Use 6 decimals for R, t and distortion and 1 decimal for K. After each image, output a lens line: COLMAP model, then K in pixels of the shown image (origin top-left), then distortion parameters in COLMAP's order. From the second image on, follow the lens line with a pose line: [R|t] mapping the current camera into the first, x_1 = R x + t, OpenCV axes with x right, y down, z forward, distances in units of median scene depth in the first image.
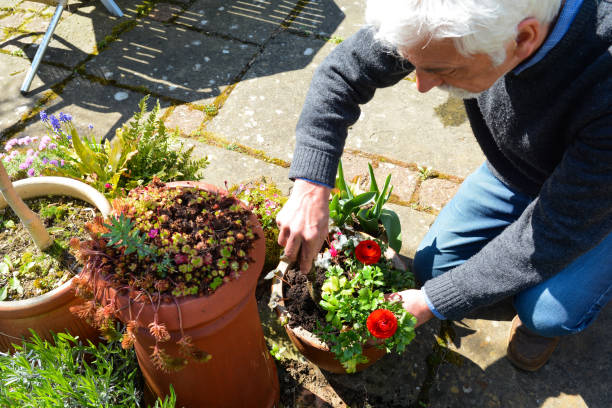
lens RADIAL K [[564.3, 0, 271.3], [0, 564.3, 204.1], [0, 0, 1]] dist [-0.017785, -0.004063]
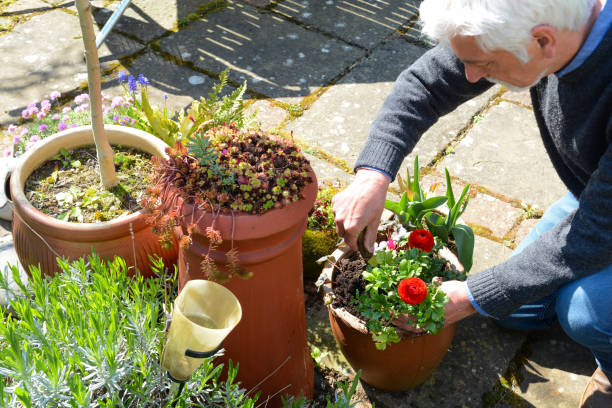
lens RADIAL K [[1496.1, 0, 315.8], [0, 1496.1, 202.1], [0, 0, 1]] dist [0.300927, -0.018223]
pose [[0.981948, 0.148109, -0.117654, 0.248377], [-0.171579, 0.959266, -0.224432, 0.554136], [0.079621, 0.240567, 0.967361, -1.368110]]
